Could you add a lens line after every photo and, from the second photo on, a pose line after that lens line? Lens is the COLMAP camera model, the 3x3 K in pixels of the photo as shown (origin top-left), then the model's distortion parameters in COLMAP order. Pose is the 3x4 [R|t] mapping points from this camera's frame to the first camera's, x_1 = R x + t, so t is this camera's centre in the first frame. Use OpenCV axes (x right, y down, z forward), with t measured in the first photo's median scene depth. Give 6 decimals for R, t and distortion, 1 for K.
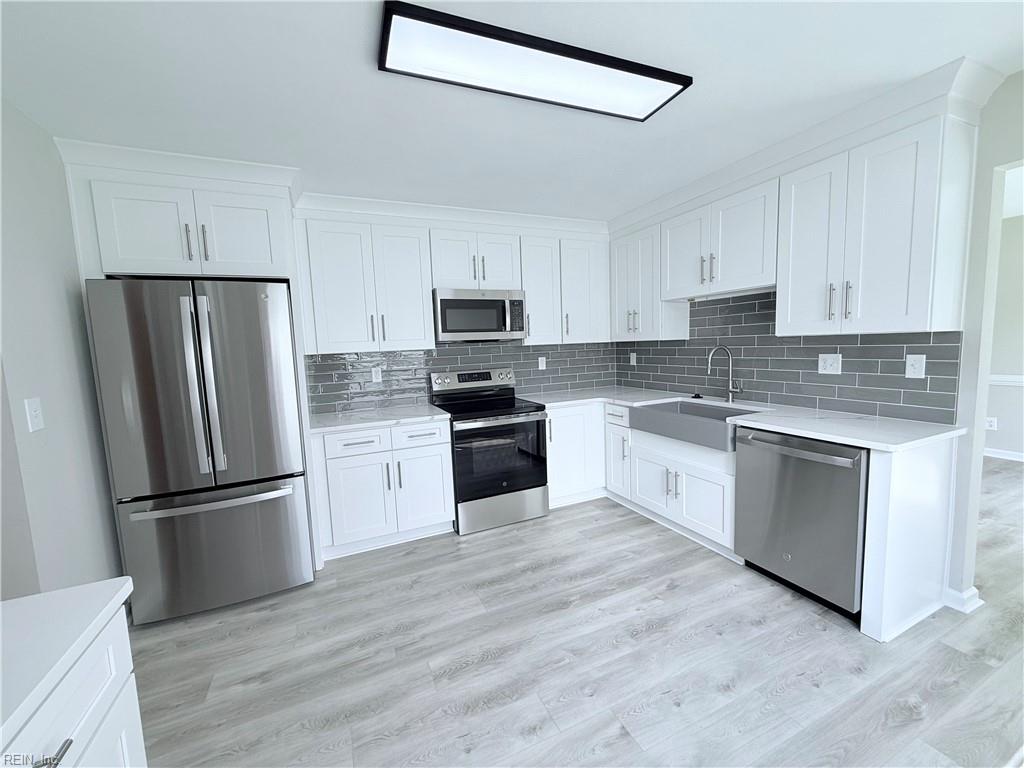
lens RADIAL K [[407.5, 0, 510.4], [0, 407.5, 384.9], [0, 0, 1]] dist [-0.000096, 0.000201]
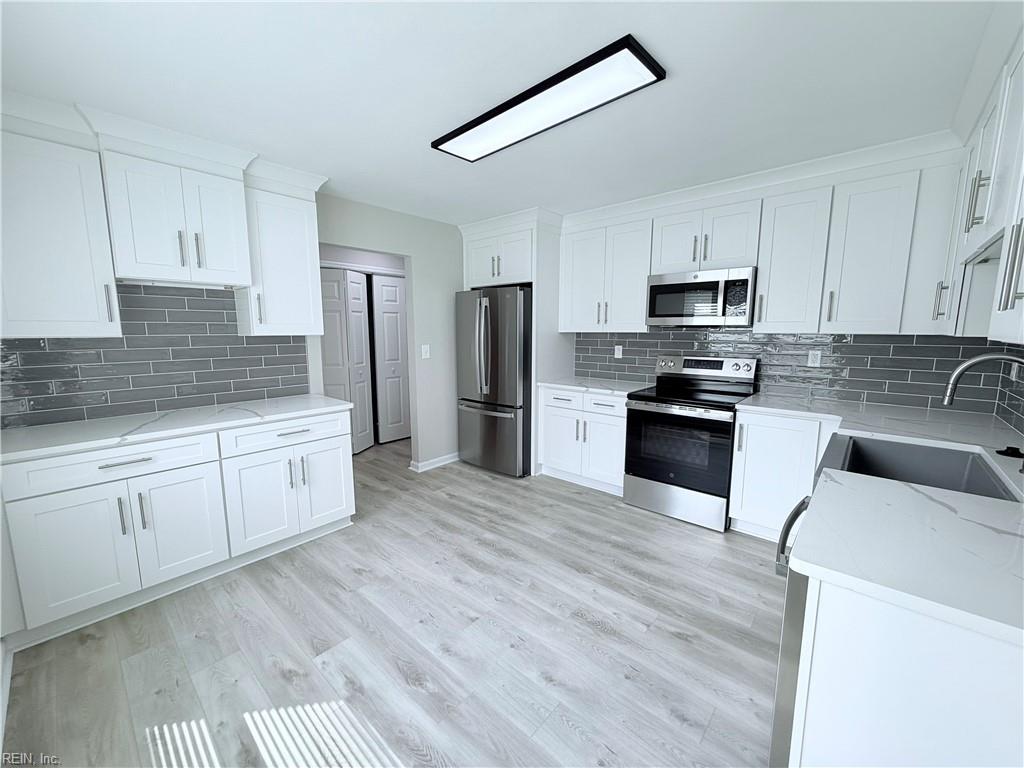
lens RADIAL K [[407.5, 0, 510.4], [0, 407.5, 384.9], [0, 0, 1]] dist [-0.000096, 0.000201]
pose [[0.405504, 0.163491, -0.899354, 0.859377], [-0.106325, 0.985633, 0.131235, -0.071395], [0.907889, 0.042408, 0.417061, 0.303348]]
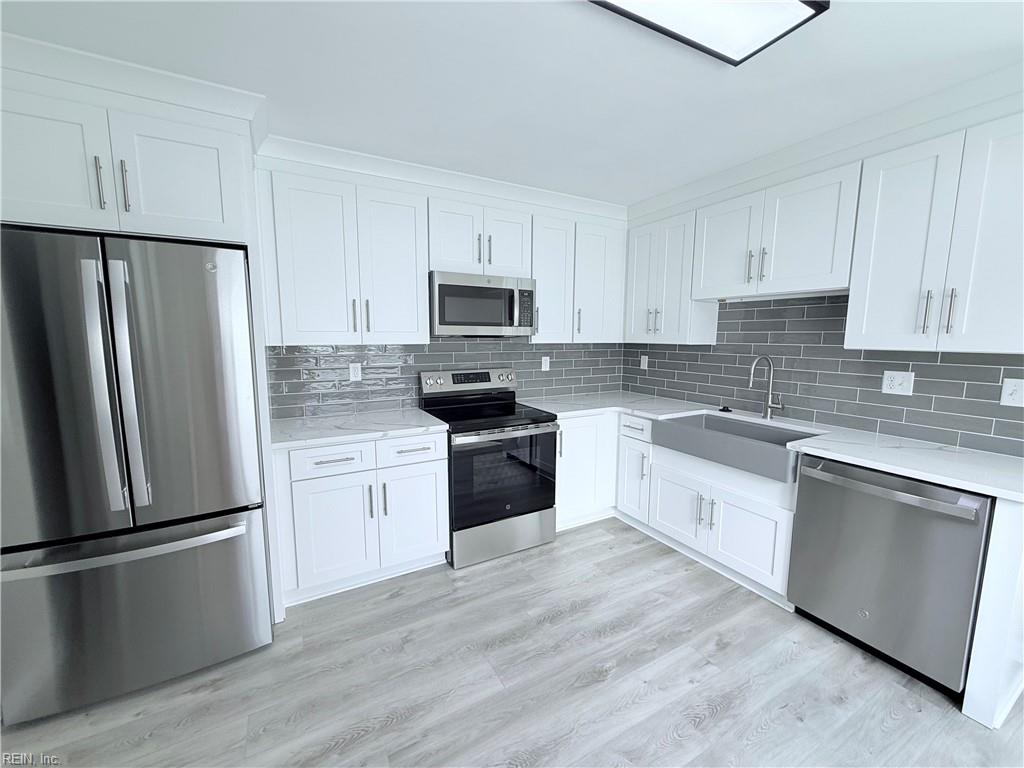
lens RADIAL K [[407.5, 0, 510.4], [0, 407.5, 384.9], [0, 0, 1]] dist [-0.000096, 0.000201]
pose [[0.995793, 0.032995, 0.085482, -0.116306], [-0.034829, 0.999192, 0.020051, -0.035936], [-0.084752, -0.022944, 0.996138, 0.205743]]
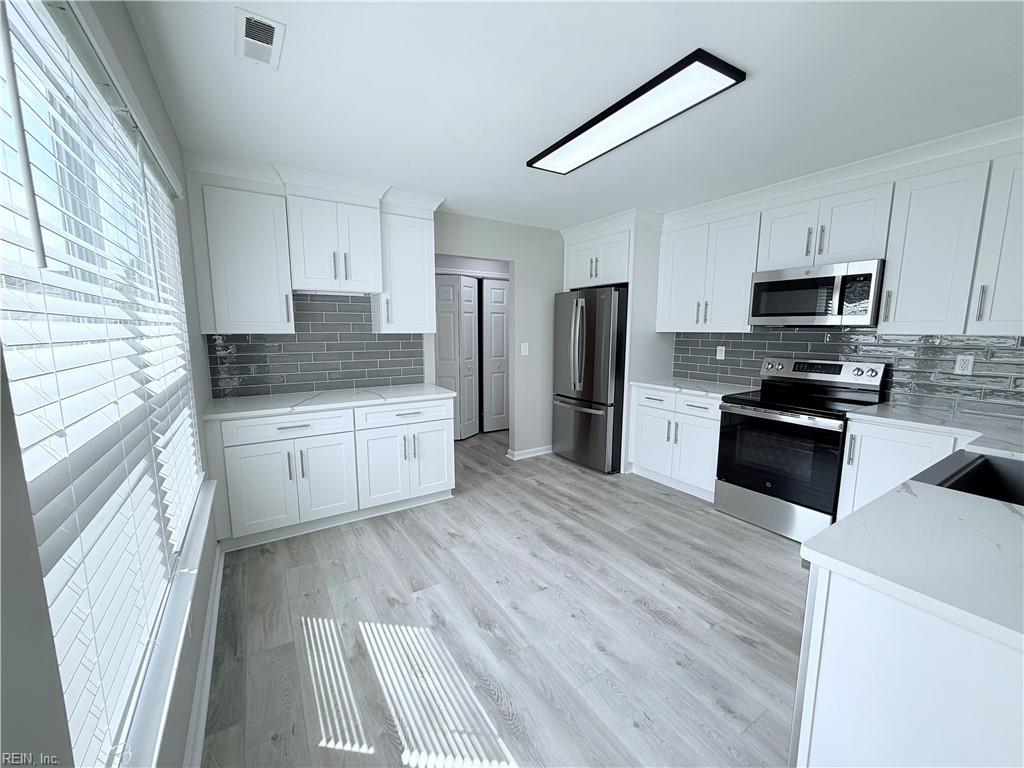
lens RADIAL K [[407.5, 0, 510.4], [0, 407.5, 384.9], [0, 0, 1]] dist [-0.000096, 0.000201]
pose [[0.139244, 0.176583, -0.974387, 0.971272], [-0.106322, 0.980950, 0.162579, -0.081057], [0.984534, 0.080961, 0.155366, 0.347612]]
